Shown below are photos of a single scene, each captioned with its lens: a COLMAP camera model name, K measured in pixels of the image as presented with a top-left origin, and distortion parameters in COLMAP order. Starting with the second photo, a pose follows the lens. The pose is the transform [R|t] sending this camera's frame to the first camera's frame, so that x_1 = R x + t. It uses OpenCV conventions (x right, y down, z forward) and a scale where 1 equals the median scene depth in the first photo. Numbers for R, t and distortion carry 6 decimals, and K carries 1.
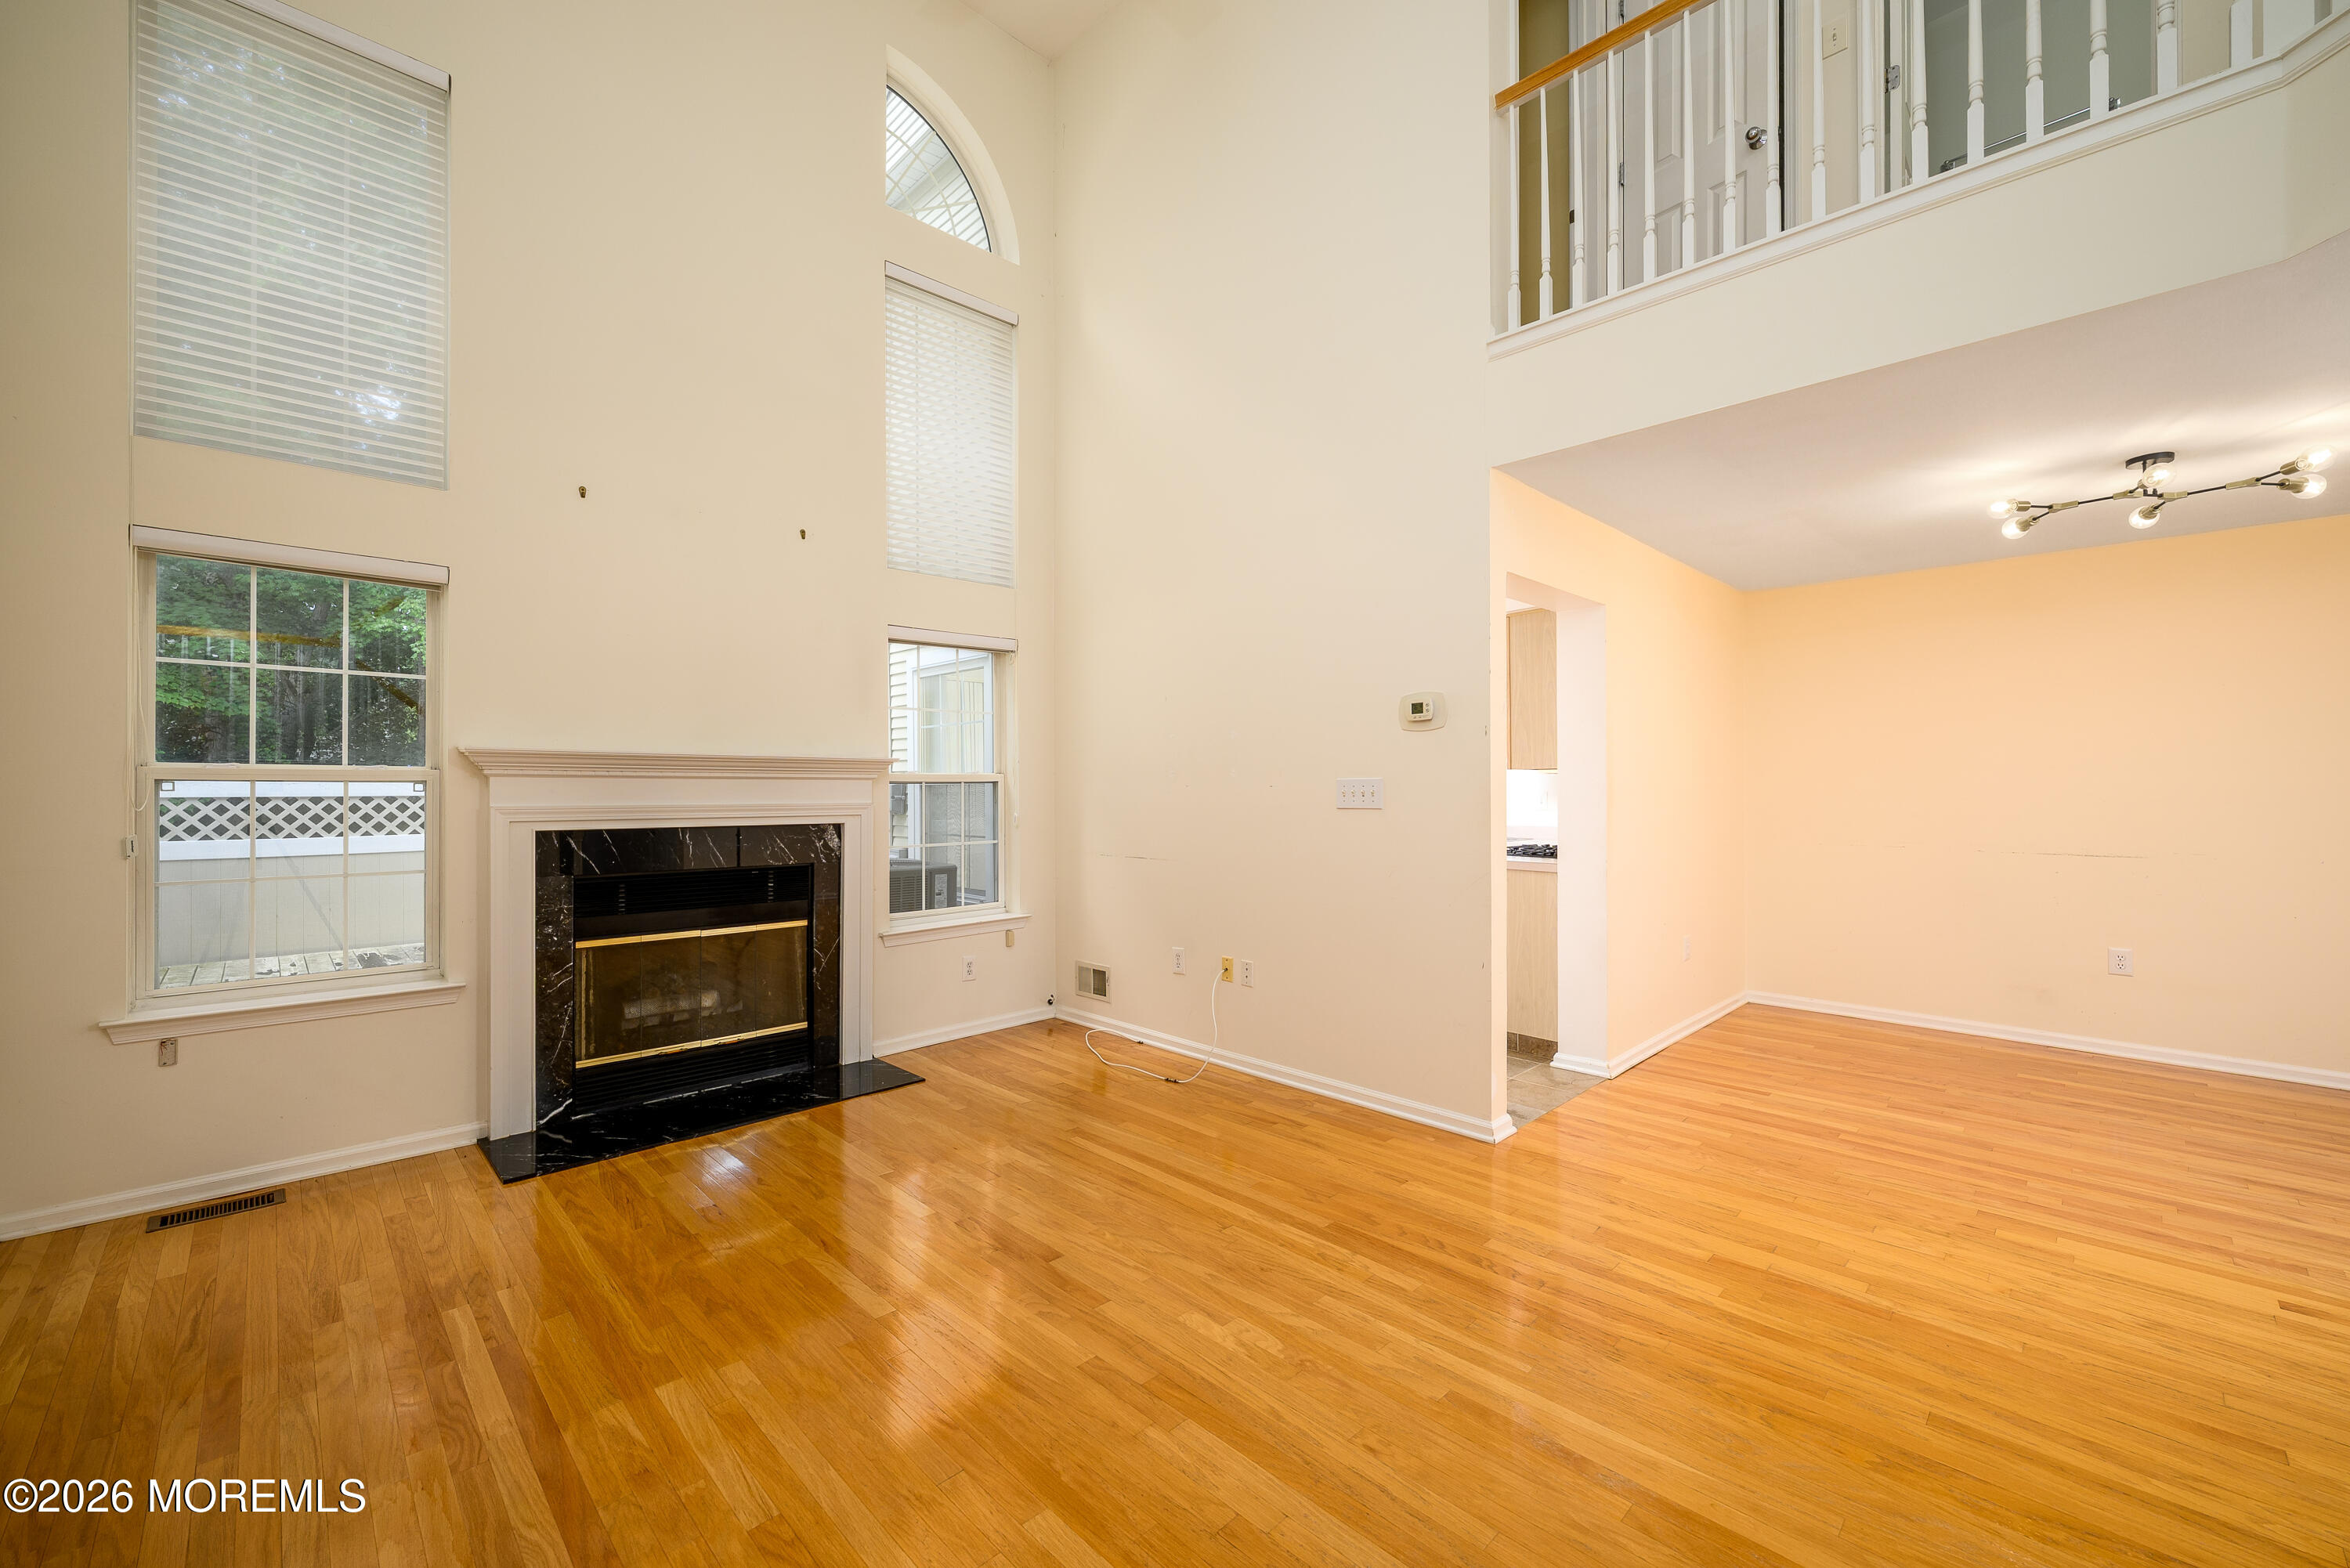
lens RADIAL K [[931.3, 0, 1179.2], [0, 931.3, 785.4], [0, 0, 1]] dist [0.000206, -0.000408]
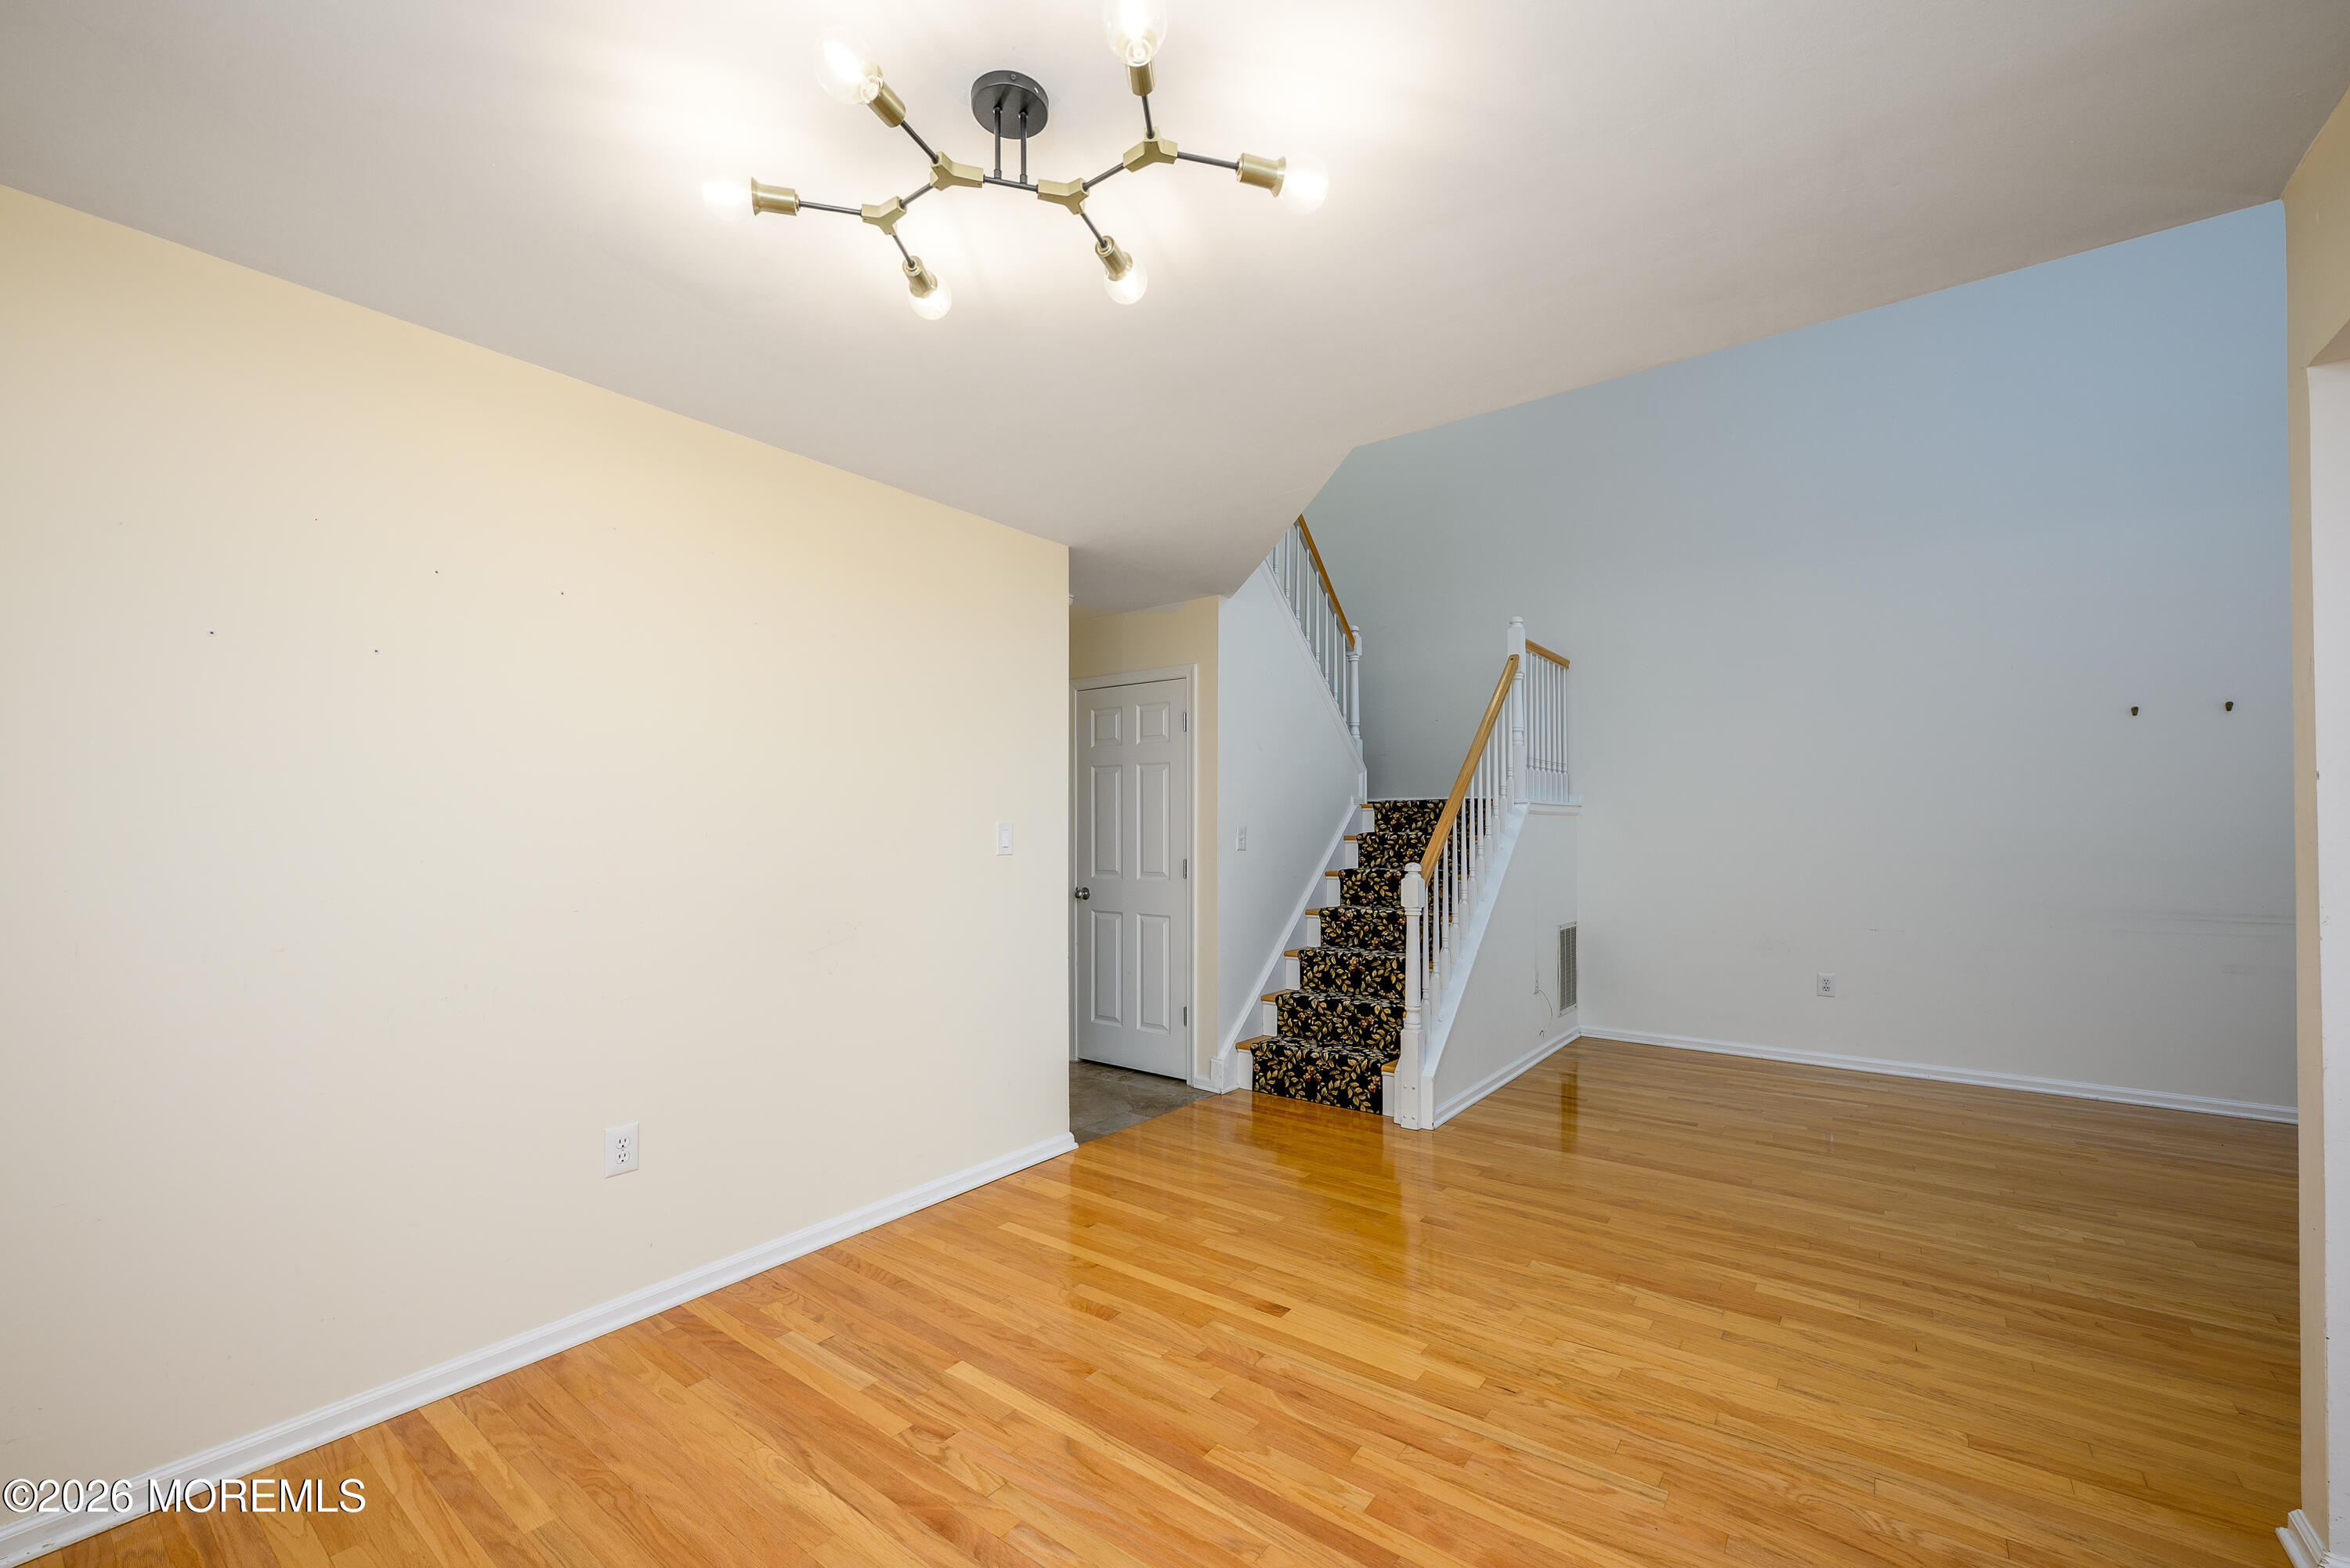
lens RADIAL K [[949.0, 0, 1179.0], [0, 949.0, 818.8], [0, 0, 1]] dist [-0.000997, 0.000061]
pose [[-0.989169, -0.000254, -0.146784, 0.964234], [0.001883, 0.999894, -0.014419, -0.001601], [0.146772, -0.014539, -0.989064, 1.367942]]
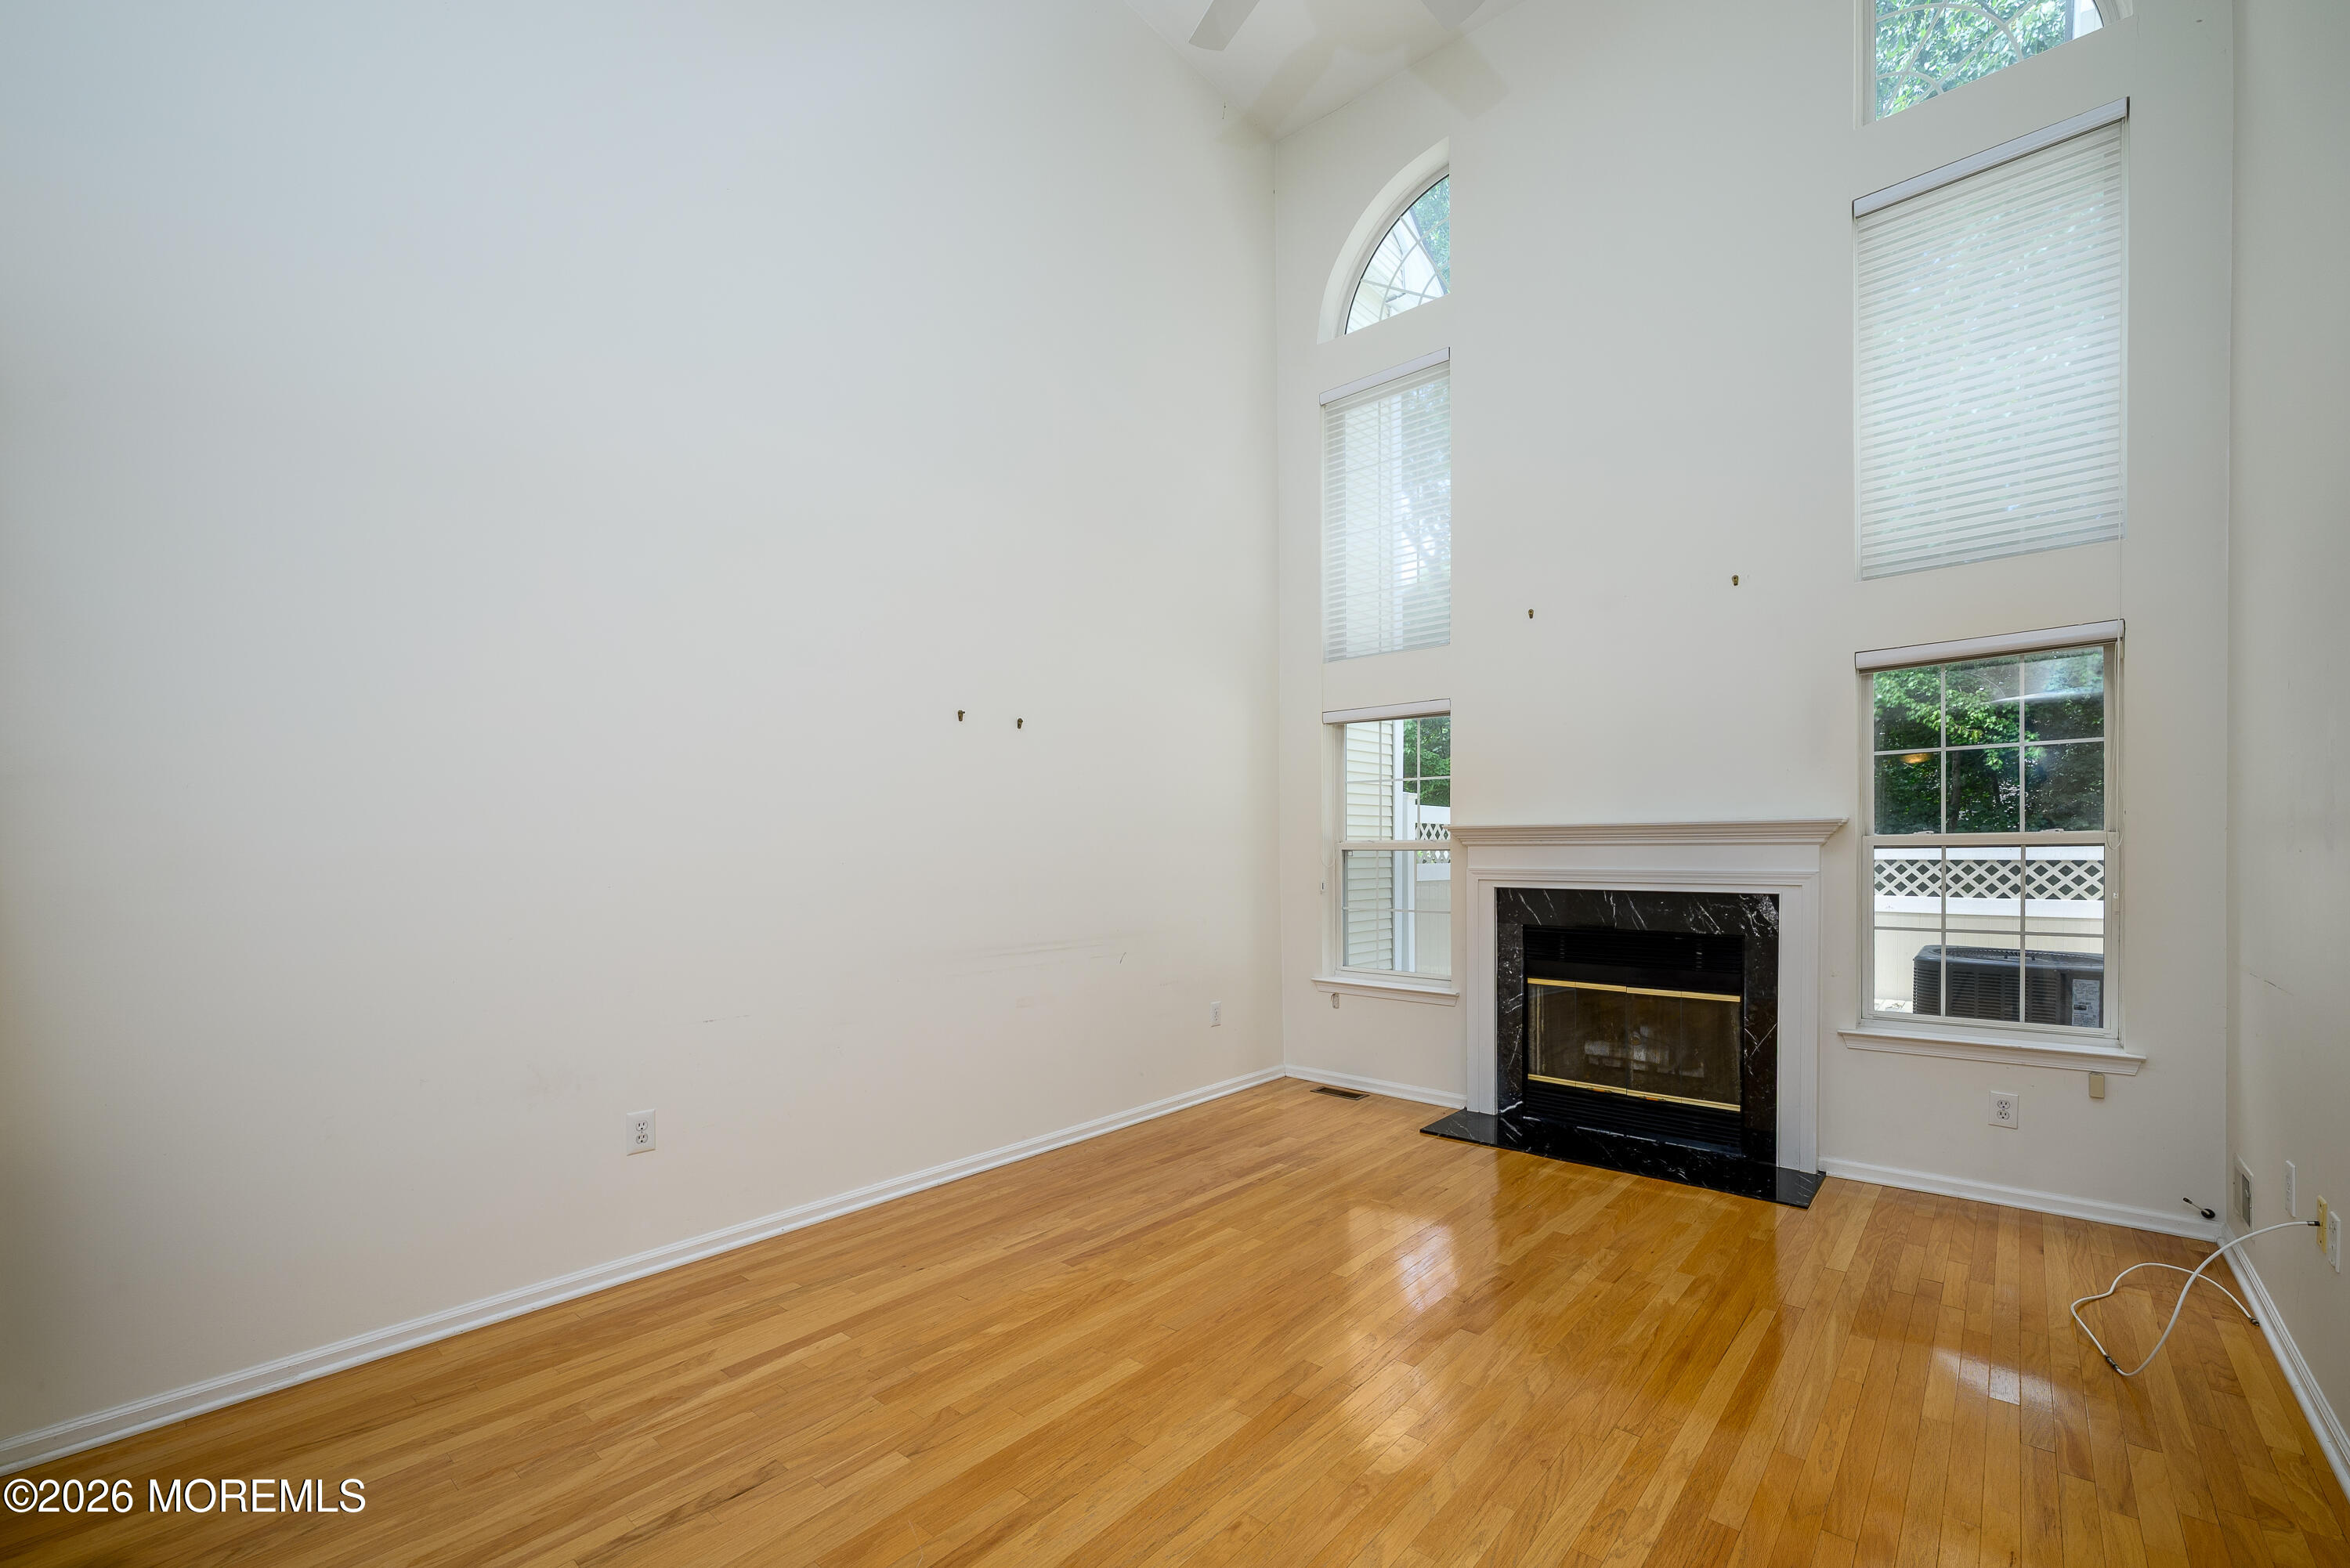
lens RADIAL K [[966.5, 0, 1169.1], [0, 966.5, 860.6], [0, 0, 1]] dist [-0.002359, -0.000177]
pose [[0.074712, 0.008399, -0.997170, 0.624119], [0.007064, 0.999935, 0.008952, -0.003780], [0.997180, -0.007713, 0.074648, 0.440000]]
